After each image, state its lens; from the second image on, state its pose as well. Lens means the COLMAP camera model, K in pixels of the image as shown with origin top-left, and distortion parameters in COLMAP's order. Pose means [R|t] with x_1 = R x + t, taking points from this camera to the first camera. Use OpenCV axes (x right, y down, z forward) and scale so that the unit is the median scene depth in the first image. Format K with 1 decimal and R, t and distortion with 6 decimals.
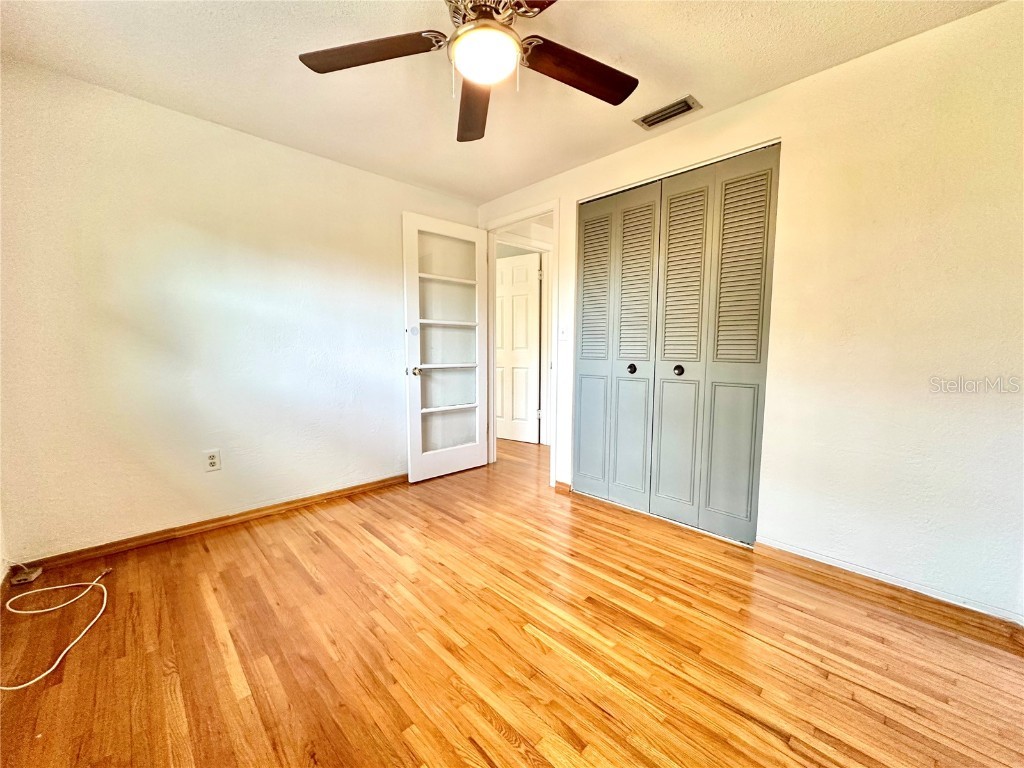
lens RADIAL K [[411.9, 0, 511.8], [0, 411.9, 386.4], [0, 0, 1]] dist [0.001323, -0.000120]
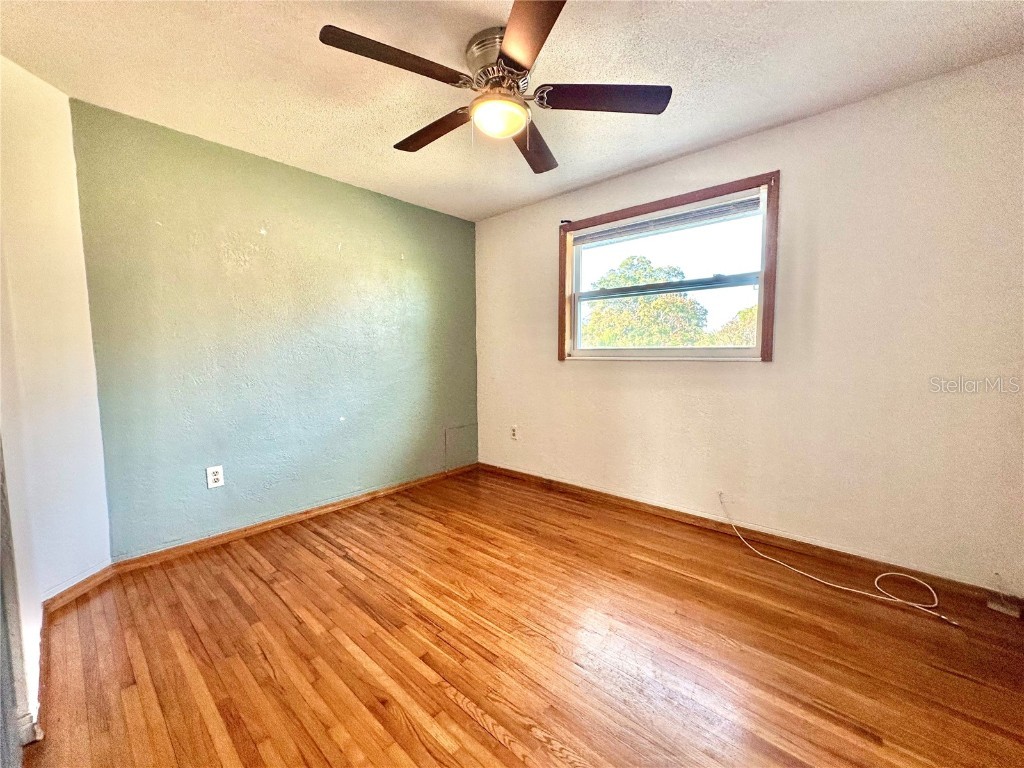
lens RADIAL K [[411.9, 0, 511.8], [0, 411.9, 386.4], [0, 0, 1]] dist [0.001323, -0.000120]
pose [[-0.997080, 0.009537, -0.075766, -0.001529], [-0.003816, 0.984708, 0.174169, -0.231758], [0.076269, 0.173949, -0.981797, 2.167374]]
